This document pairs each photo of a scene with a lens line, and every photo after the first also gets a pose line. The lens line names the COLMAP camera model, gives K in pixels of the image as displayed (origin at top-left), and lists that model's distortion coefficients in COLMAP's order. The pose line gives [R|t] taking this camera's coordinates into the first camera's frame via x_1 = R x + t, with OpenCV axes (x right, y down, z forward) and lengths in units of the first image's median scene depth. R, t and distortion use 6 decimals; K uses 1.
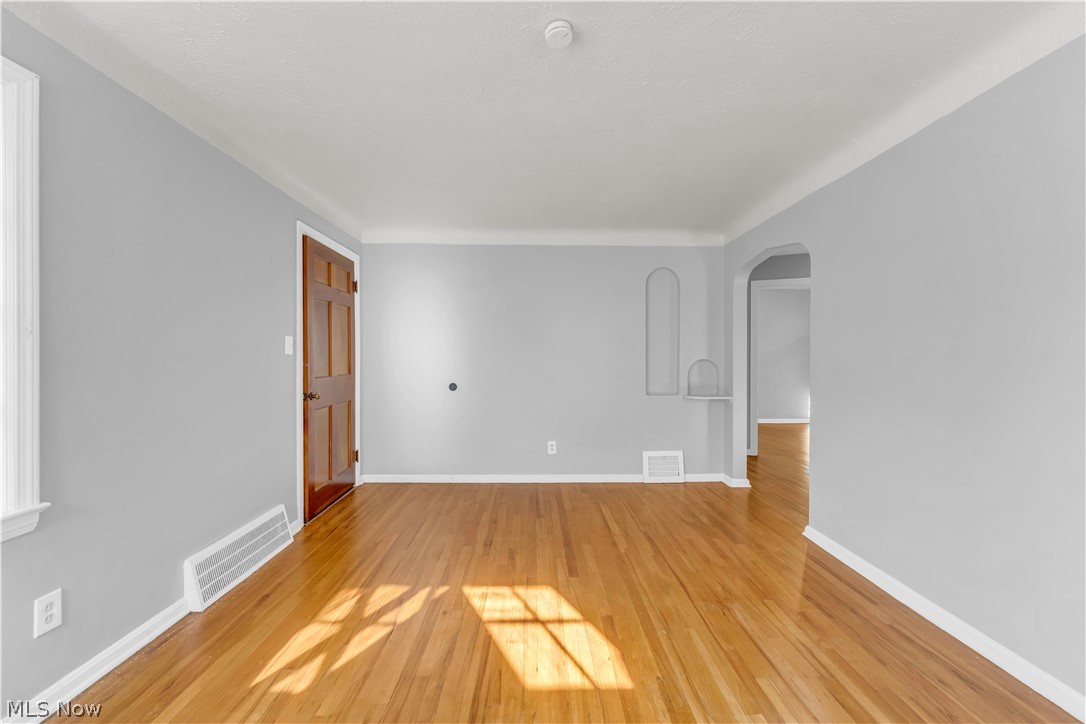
lens RADIAL K [[525.7, 0, 543.0], [0, 525.7, 362.0], [0, 0, 1]] dist [-0.000450, -0.000067]
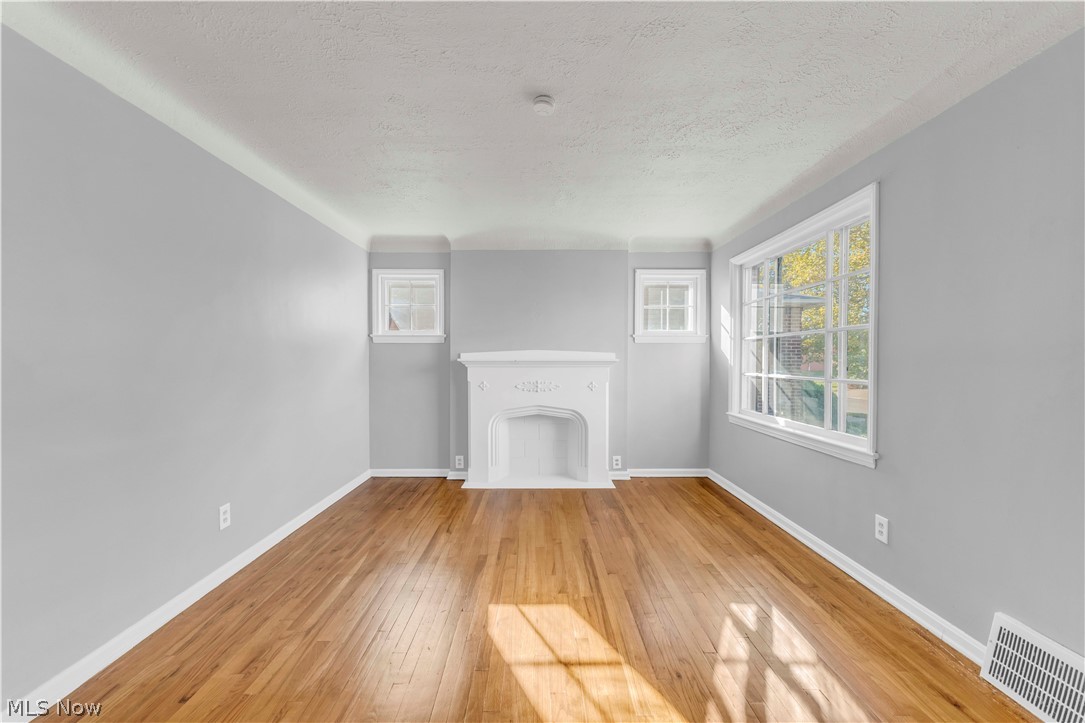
lens RADIAL K [[476.6, 0, 542.5], [0, 476.6, 361.5], [0, 0, 1]] dist [0.000086, 0.000016]
pose [[-0.999992, -0.003426, 0.002232, 0.026490], [-0.003379, 0.999776, 0.020871, -0.024649], [-0.002303, 0.020864, -0.999780, 1.885982]]
